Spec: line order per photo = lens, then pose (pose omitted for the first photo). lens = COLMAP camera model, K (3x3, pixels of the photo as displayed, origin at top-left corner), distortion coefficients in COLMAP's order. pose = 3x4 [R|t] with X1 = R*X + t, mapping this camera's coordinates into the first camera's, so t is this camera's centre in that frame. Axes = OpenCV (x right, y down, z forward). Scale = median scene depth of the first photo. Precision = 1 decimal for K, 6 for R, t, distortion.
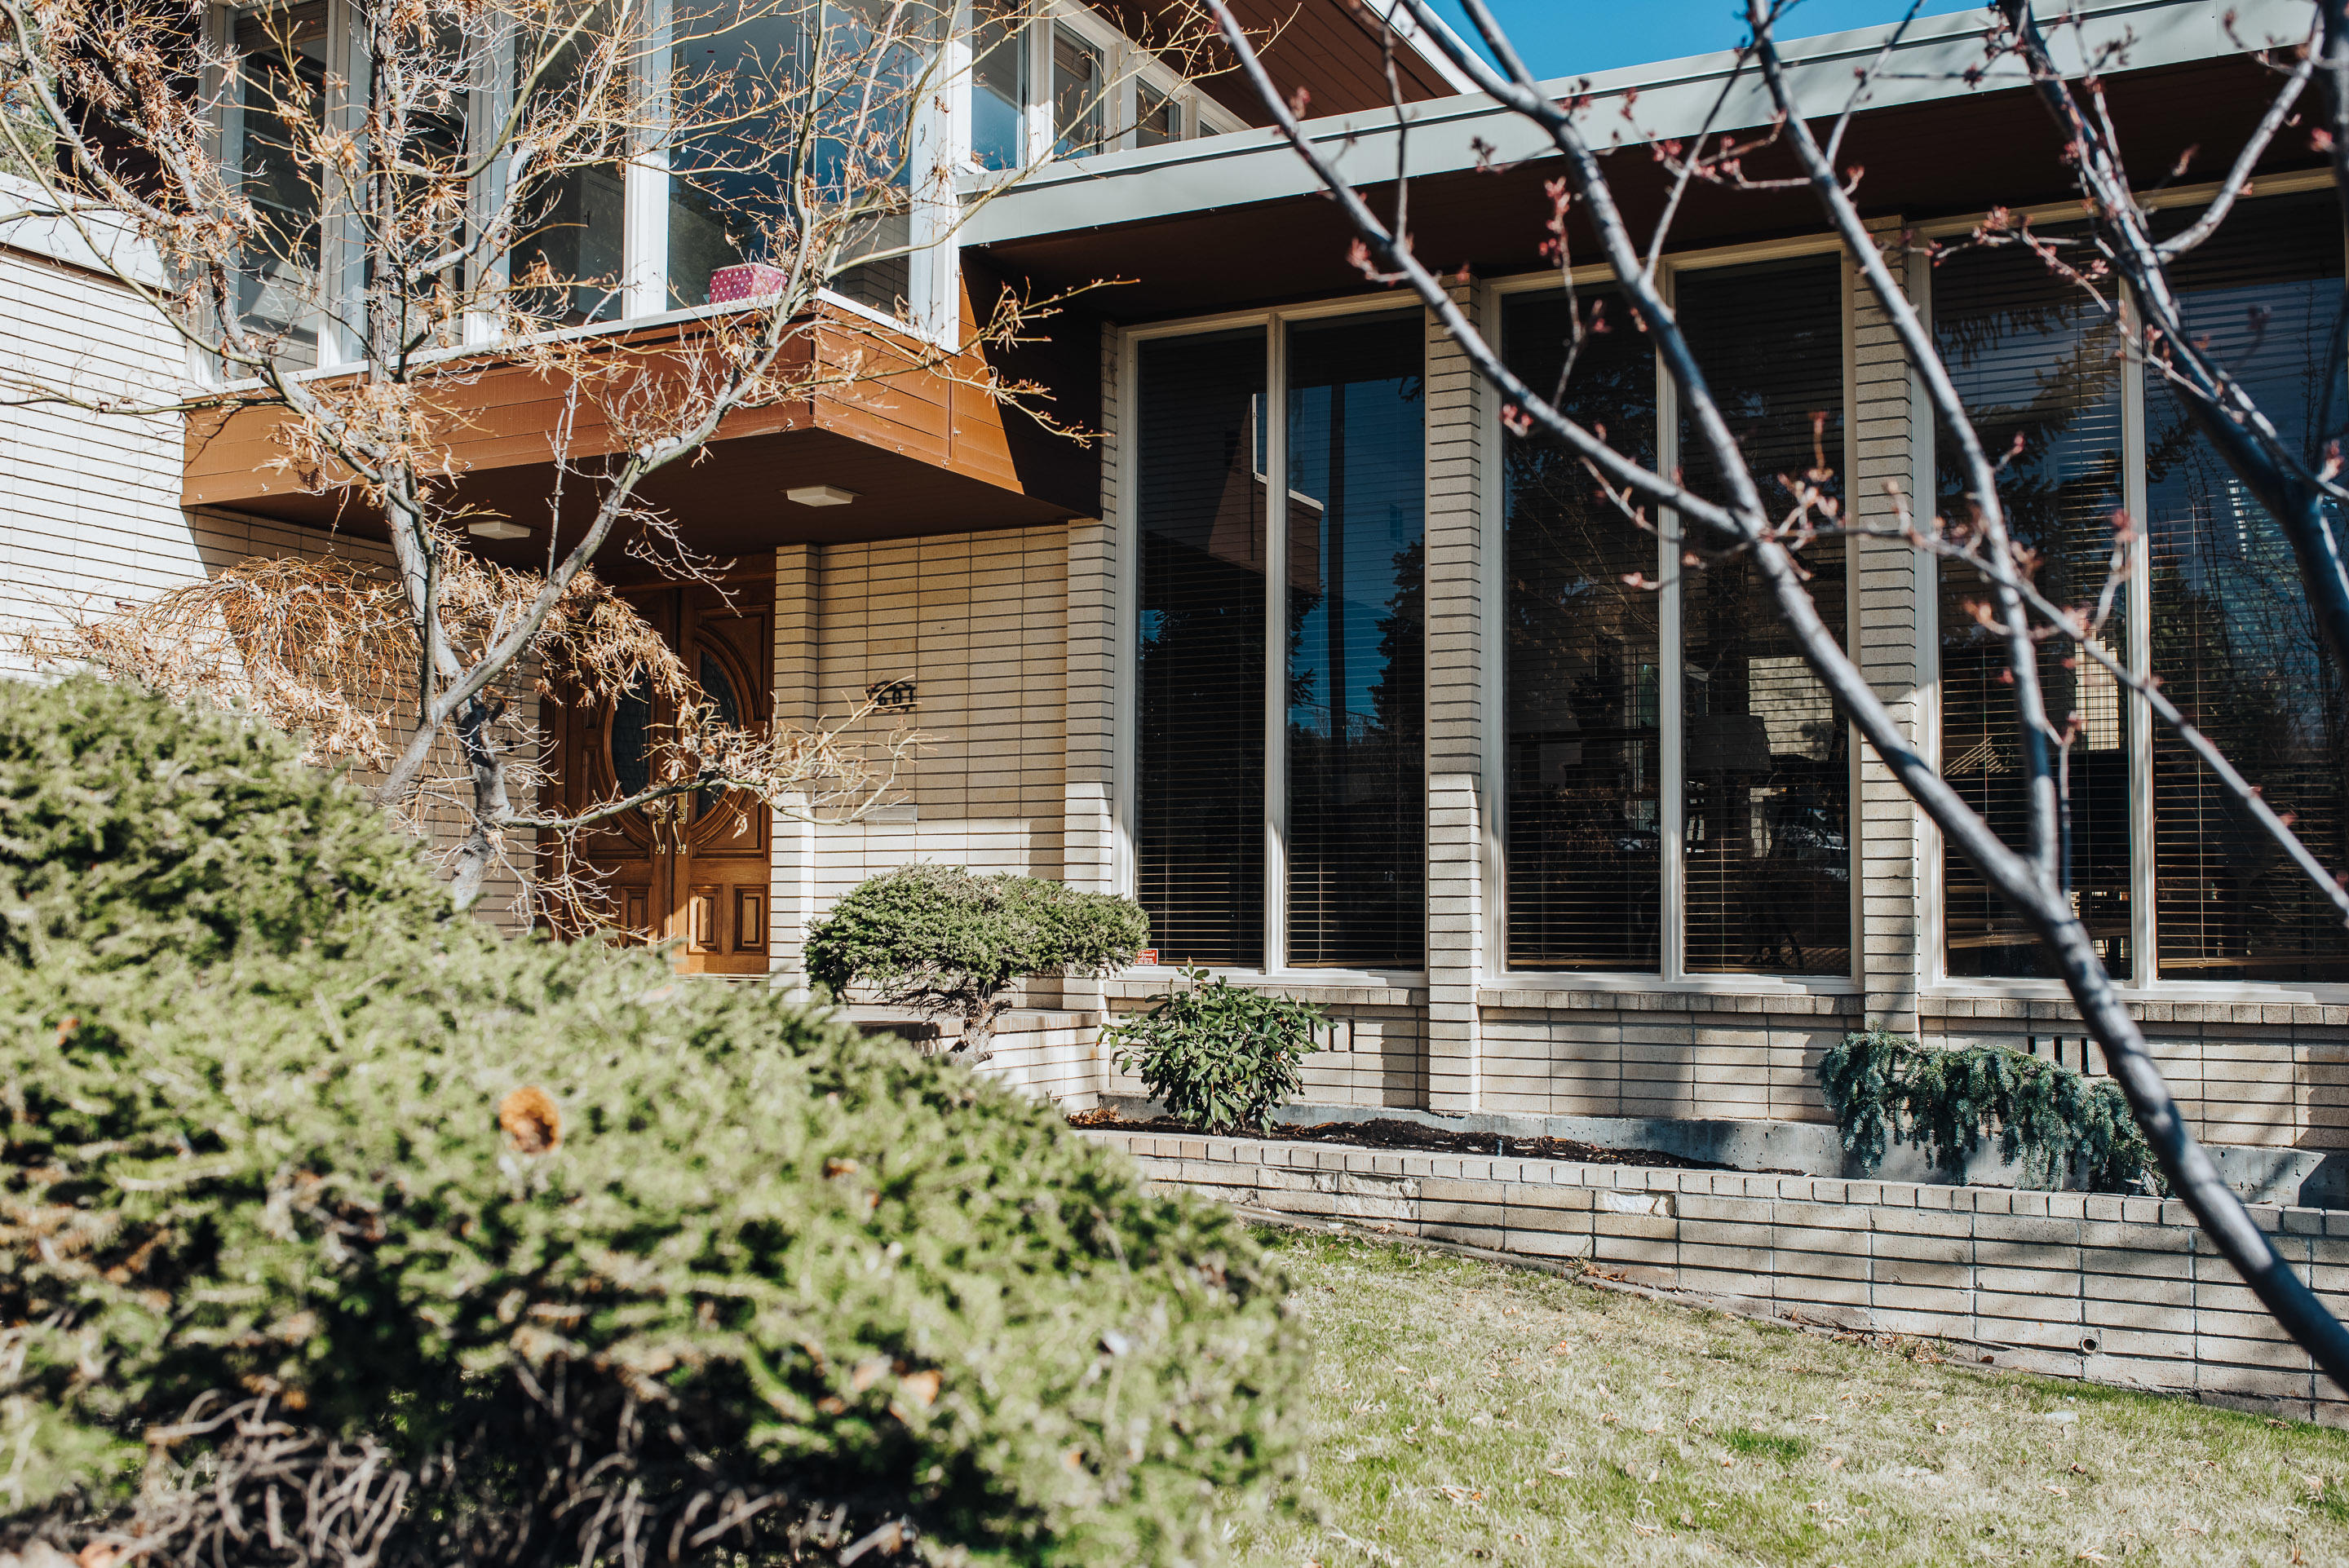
lens RADIAL K [[2237.5, 0, 1173.0], [0, 2237.5, 778.4], [0, 0, 1]] dist [-0.059057, 0.084422]
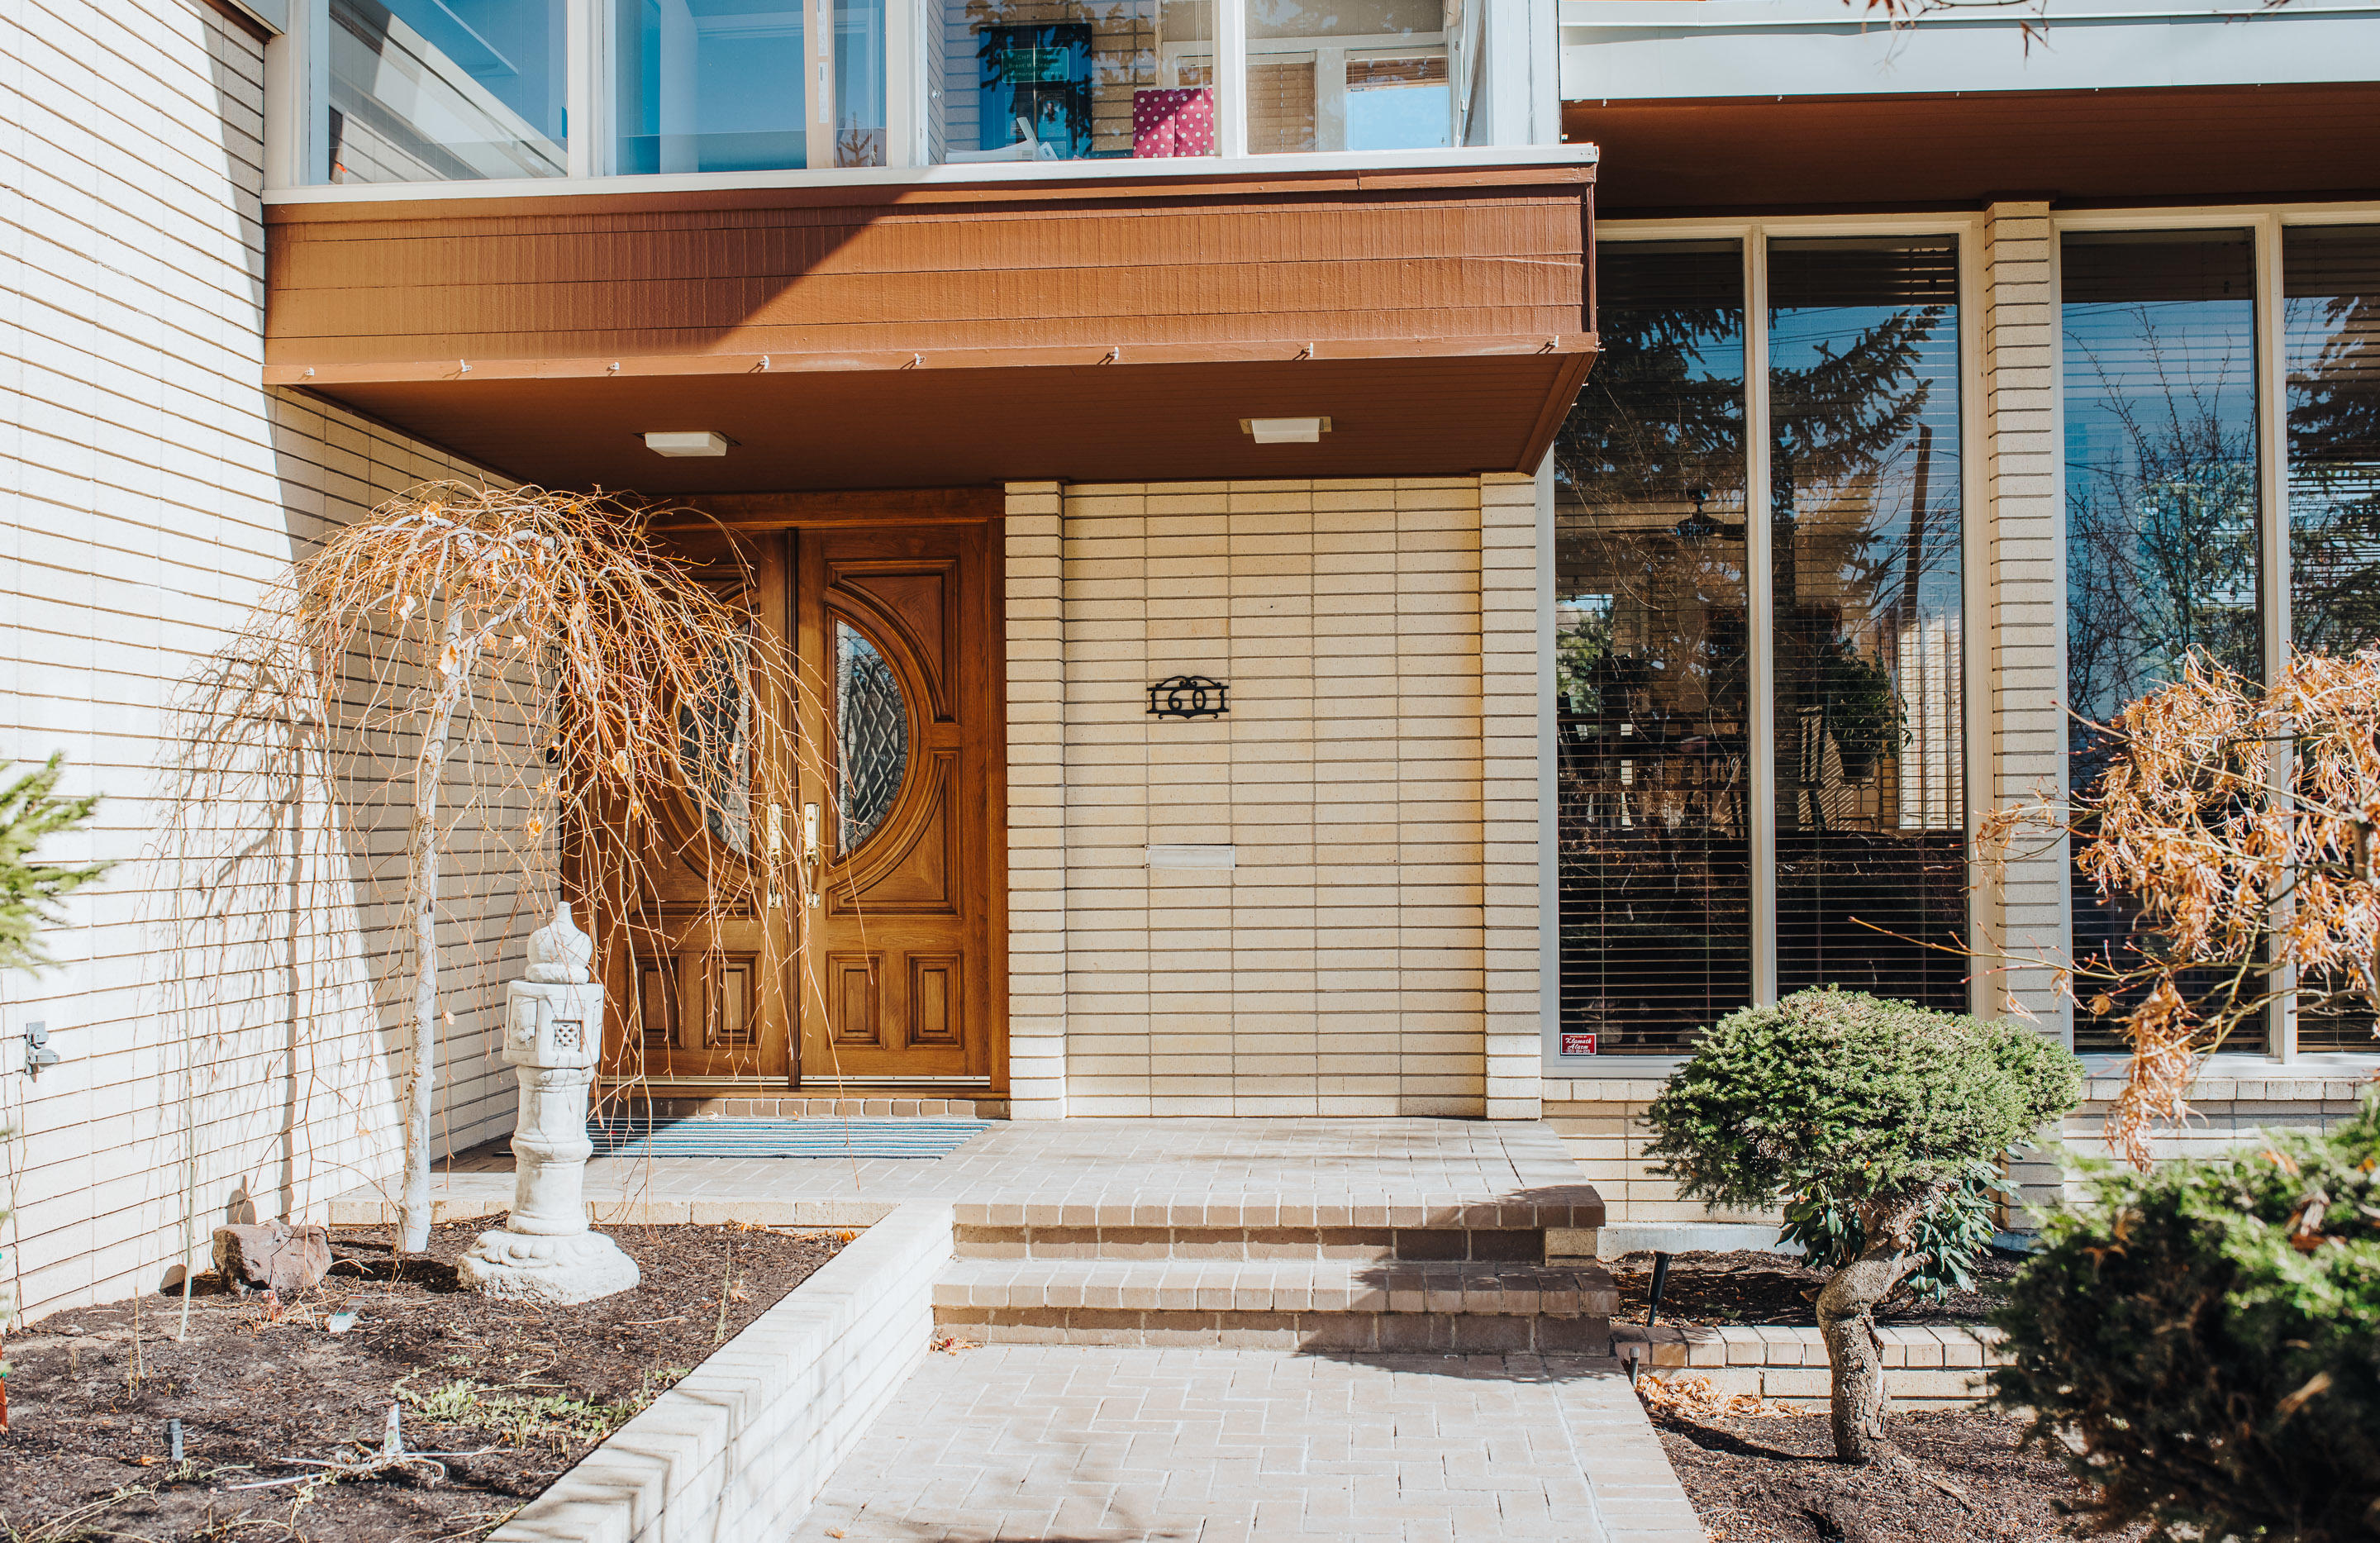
lens RADIAL K [[2302.2, 0, 1170.2], [0, 2302.2, 768.2], [0, 0, 1]] dist [-0.048051, 0.037281]
pose [[0.919835, -0.005194, 0.392272, -0.534280], [-0.011639, 0.999111, 0.040522, -0.054883], [-0.392134, -0.041839, 0.918956, 0.383675]]
